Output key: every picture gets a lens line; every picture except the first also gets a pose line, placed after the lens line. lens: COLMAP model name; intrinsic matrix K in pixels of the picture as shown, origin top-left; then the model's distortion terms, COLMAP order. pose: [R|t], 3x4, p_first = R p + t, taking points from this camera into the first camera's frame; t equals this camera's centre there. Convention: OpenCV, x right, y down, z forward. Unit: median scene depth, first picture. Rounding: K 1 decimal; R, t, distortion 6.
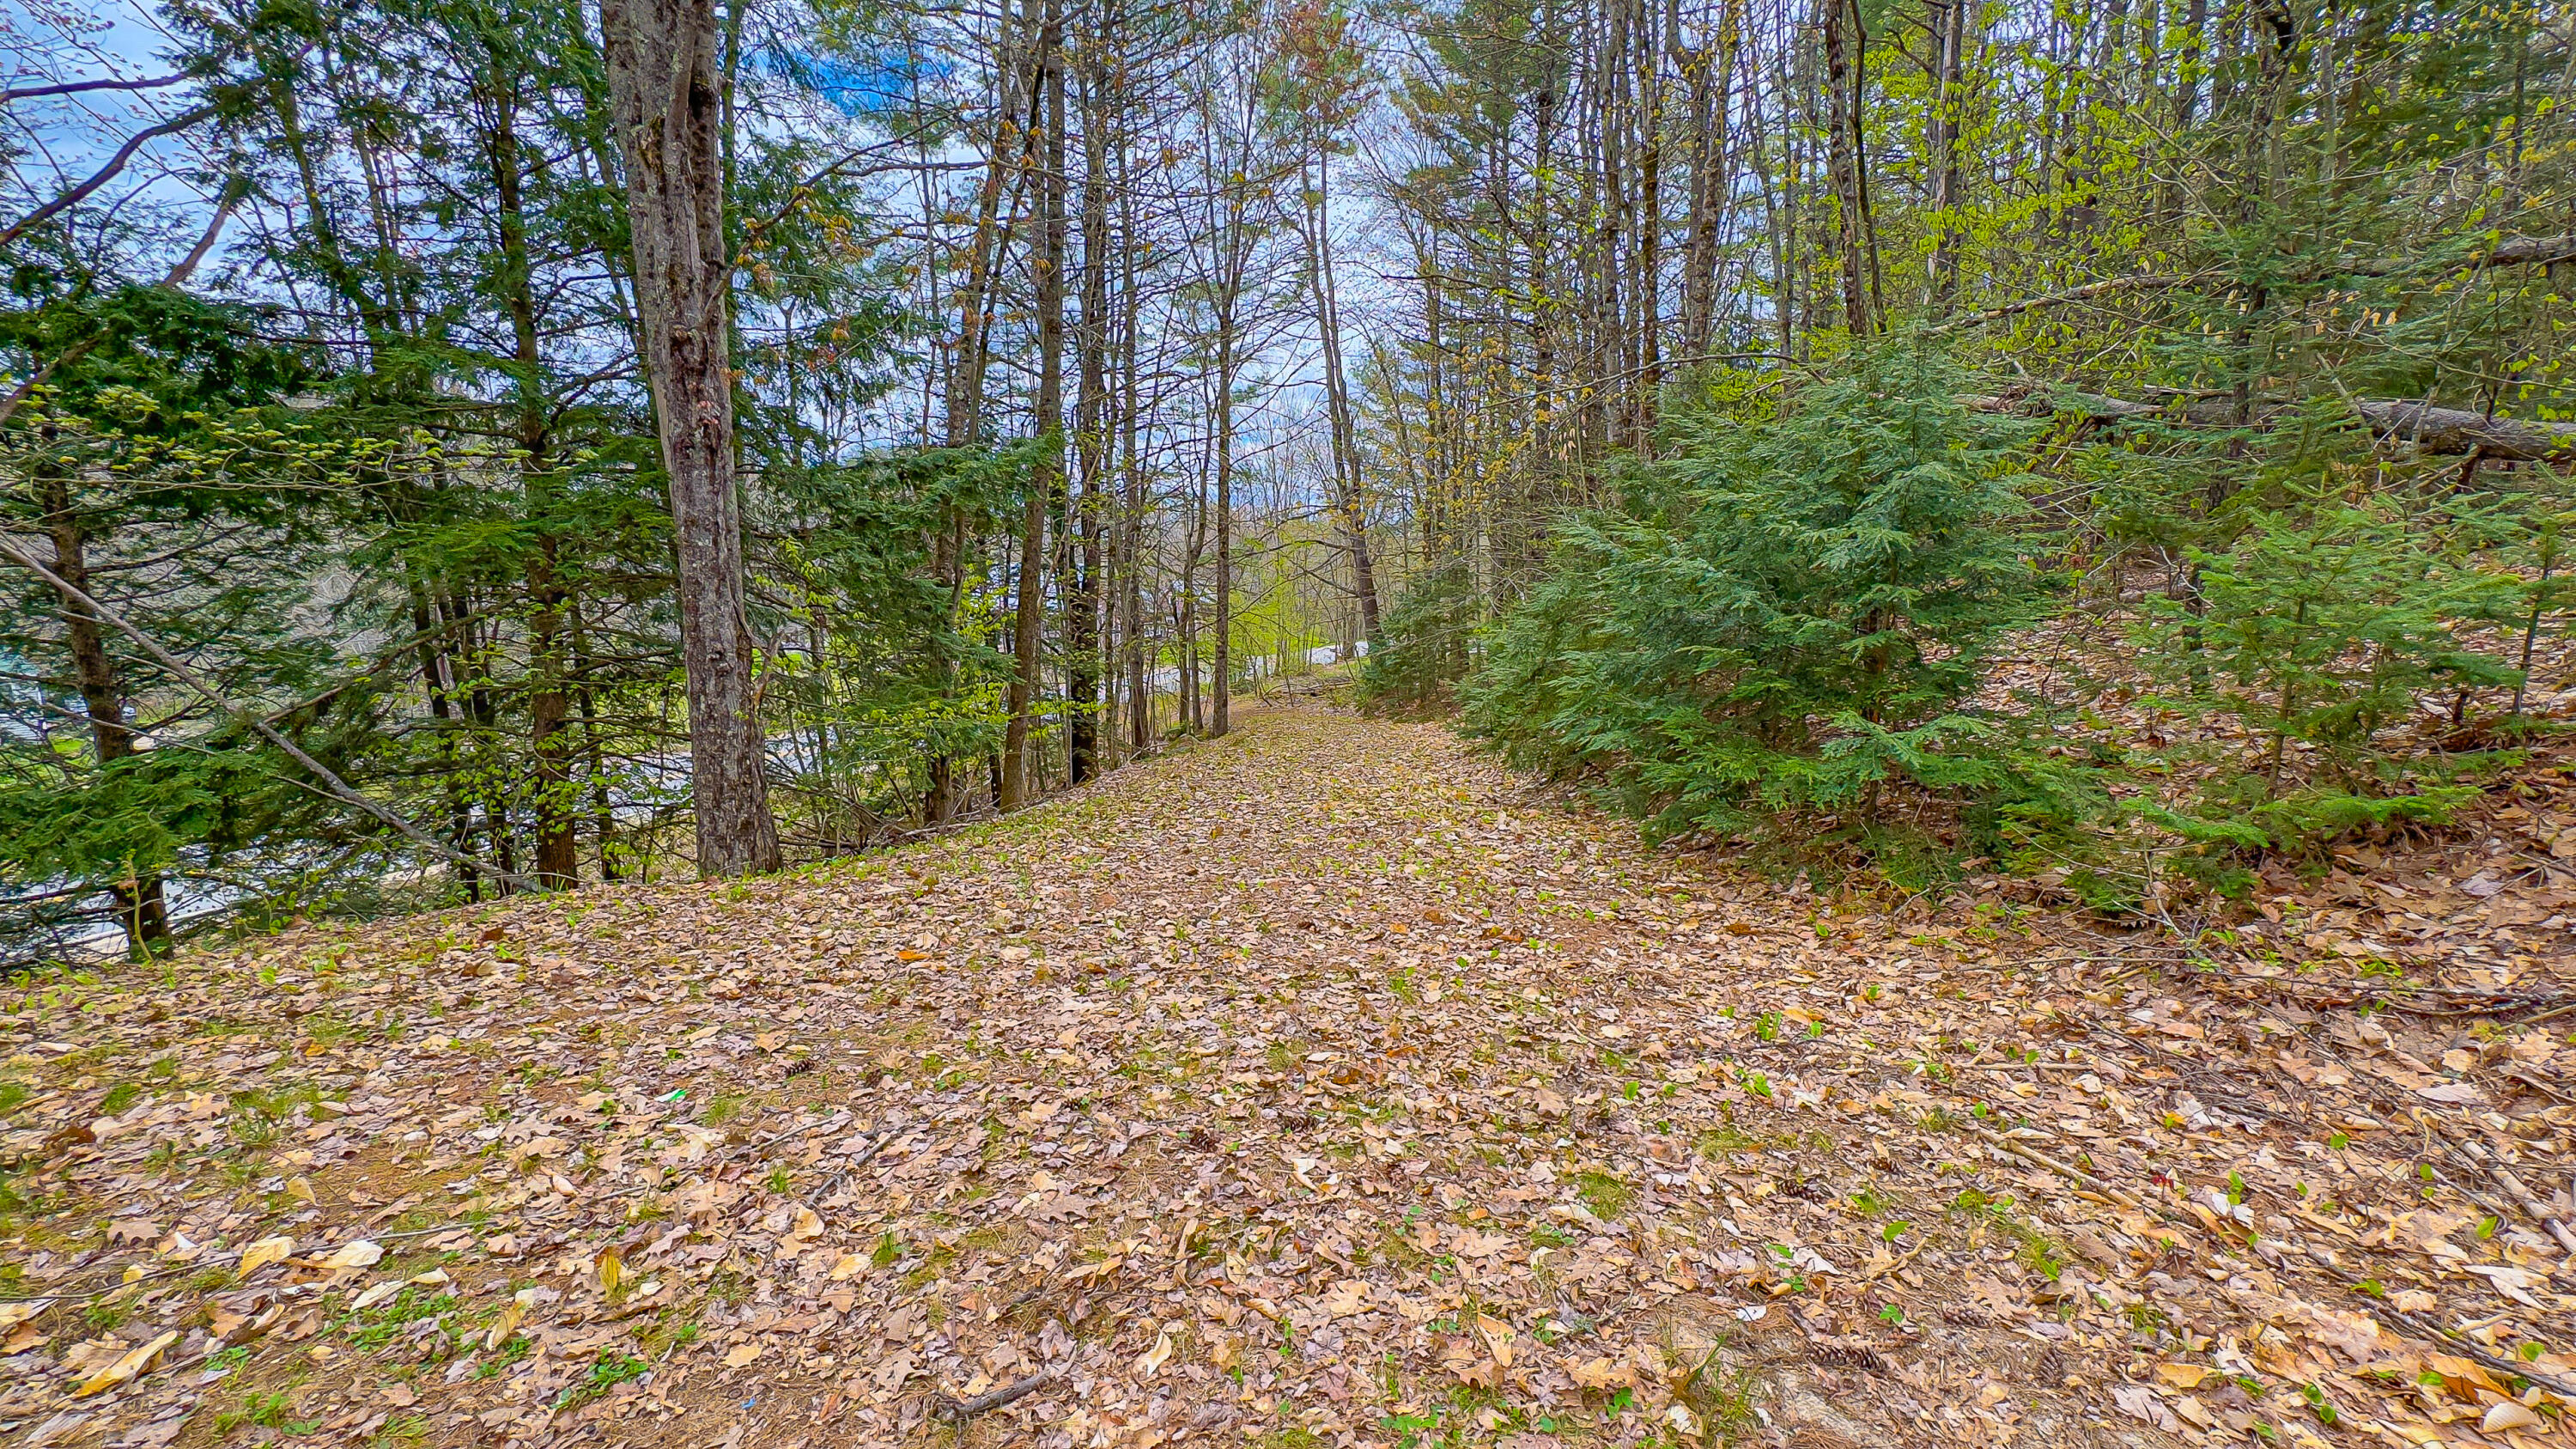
lens RADIAL K [[1023.3, 0, 1276.3], [0, 1023.3, 728.0], [0, 0, 1]] dist [0.000783, -0.000816]
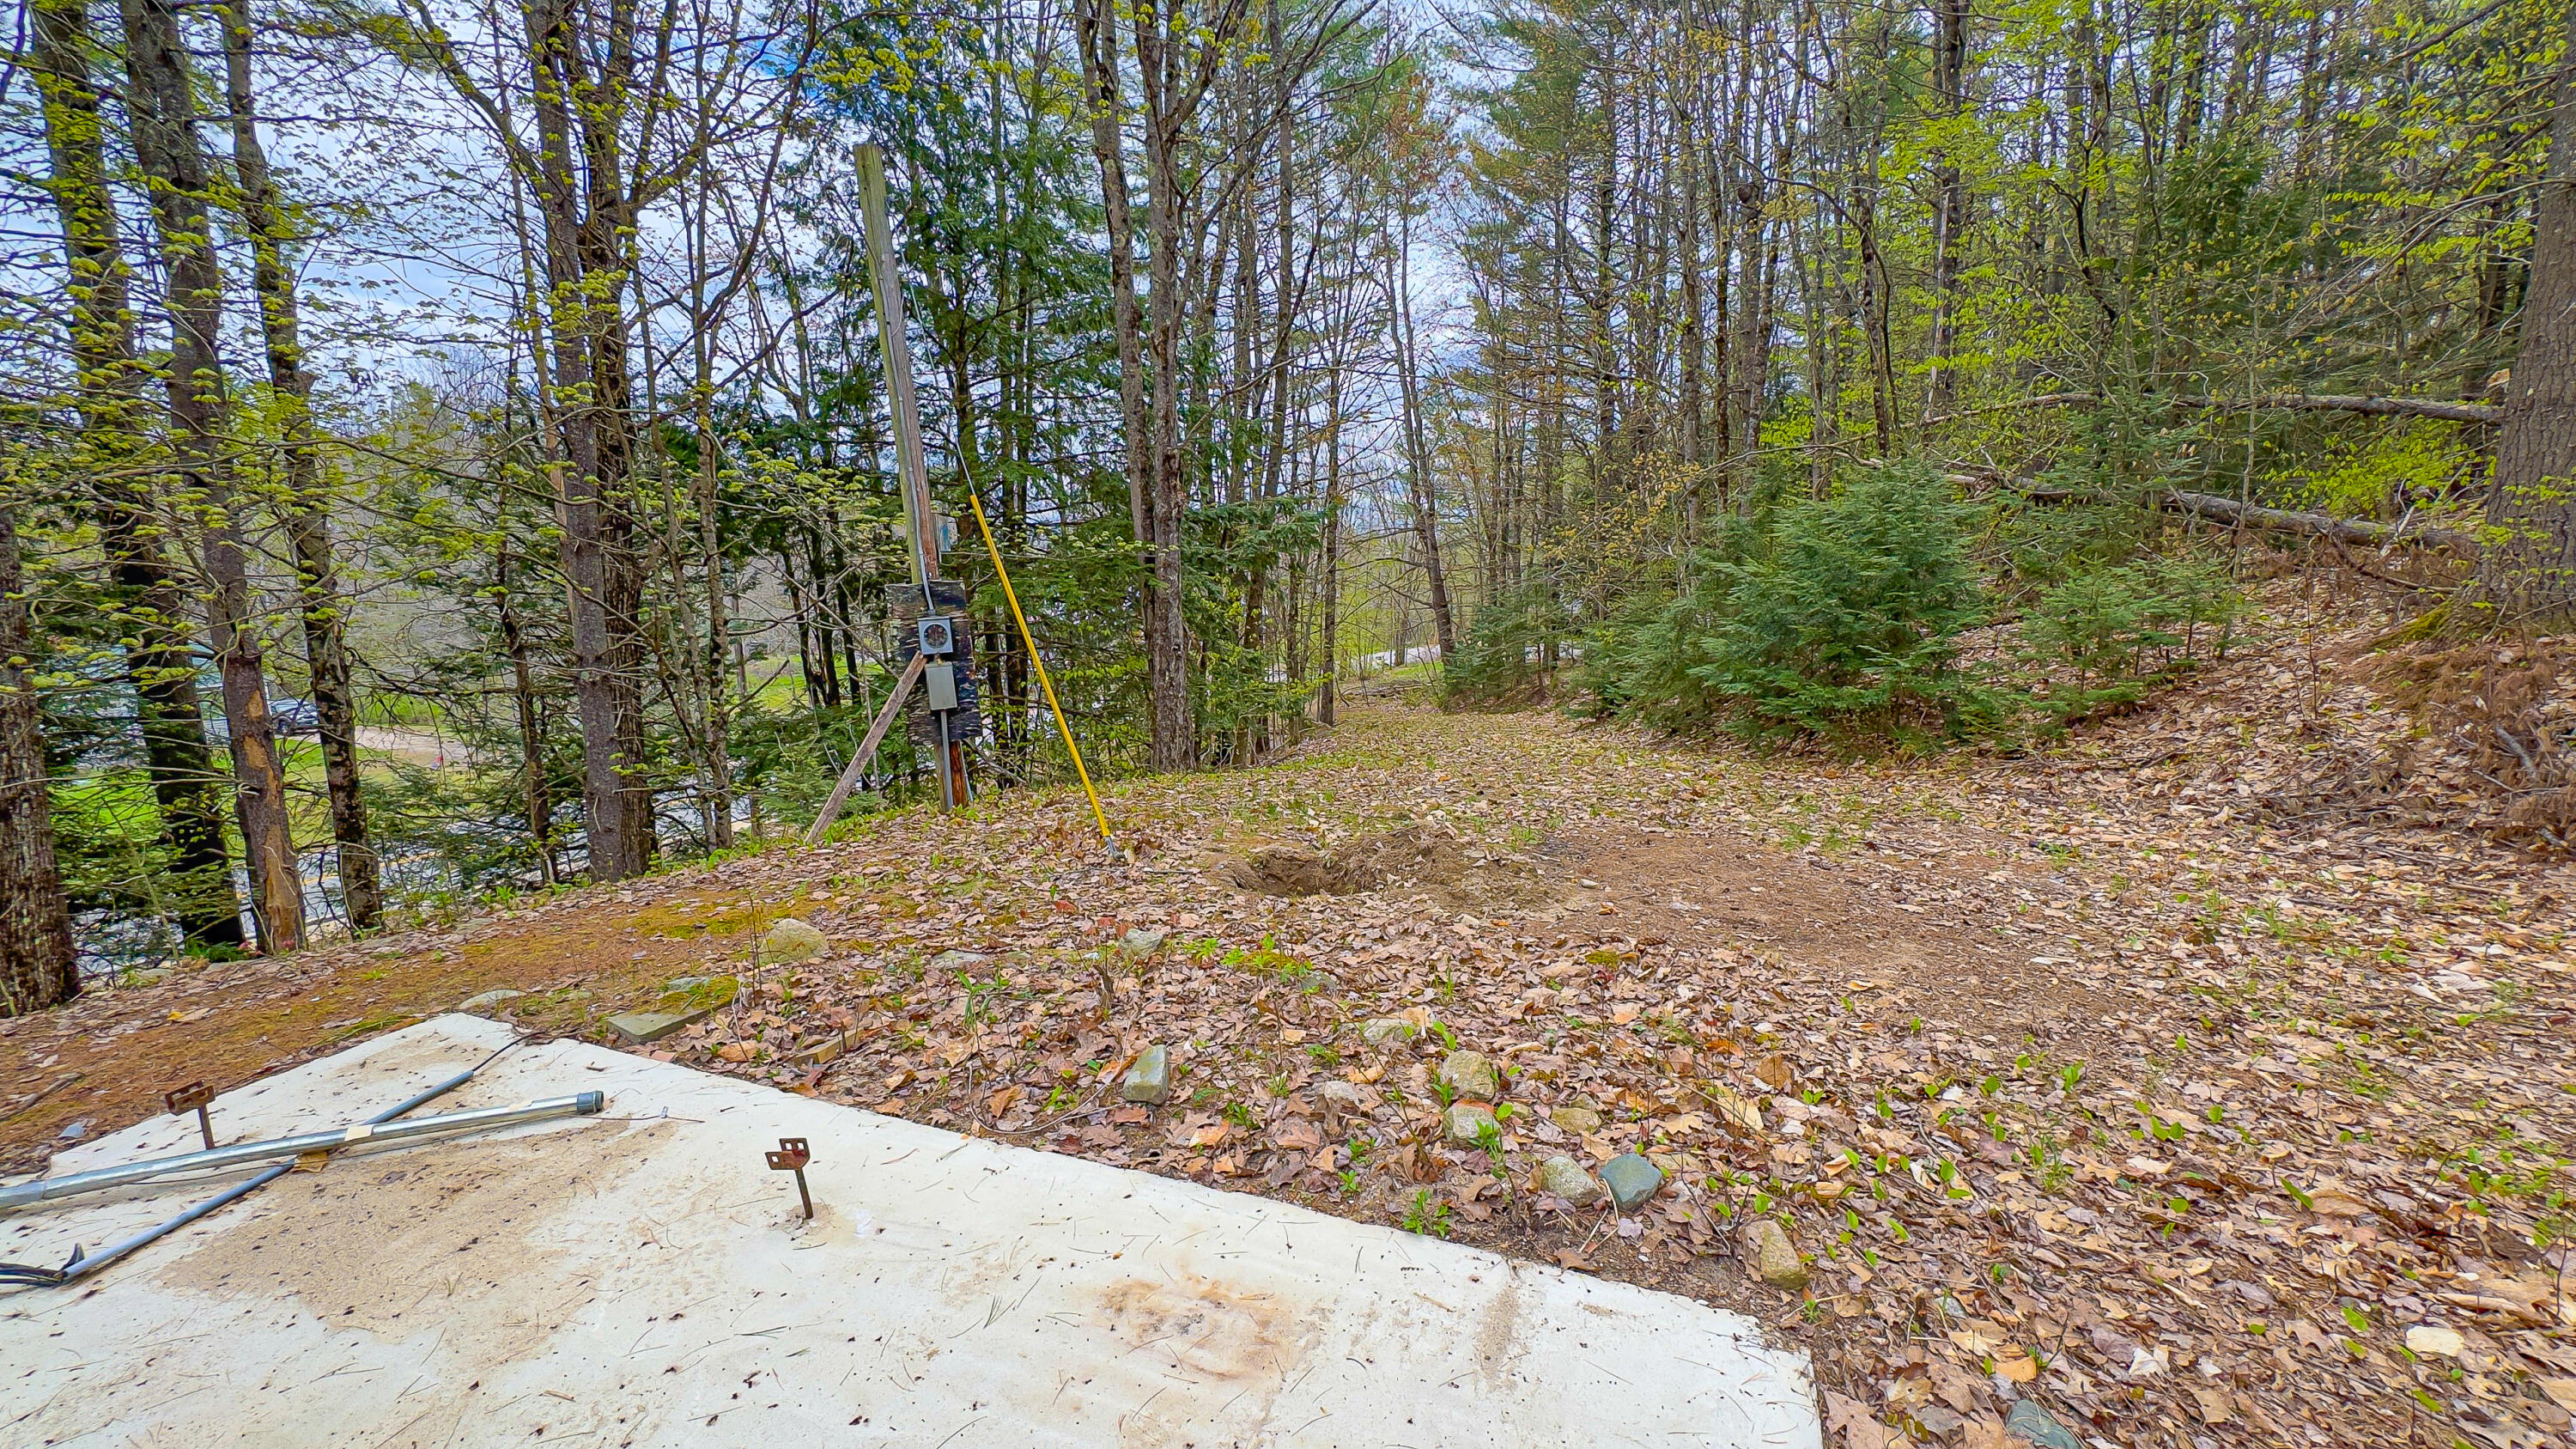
lens RADIAL K [[1023.3, 0, 1309.3], [0, 1023.3, 724.8], [0, 0, 1]] dist [0.000783, -0.000816]
pose [[0.999854, -0.010806, 0.013207, -0.077602], [0.010974, 0.999859, -0.012739, 0.015151], [-0.013068, 0.012882, 0.999832, -0.128723]]
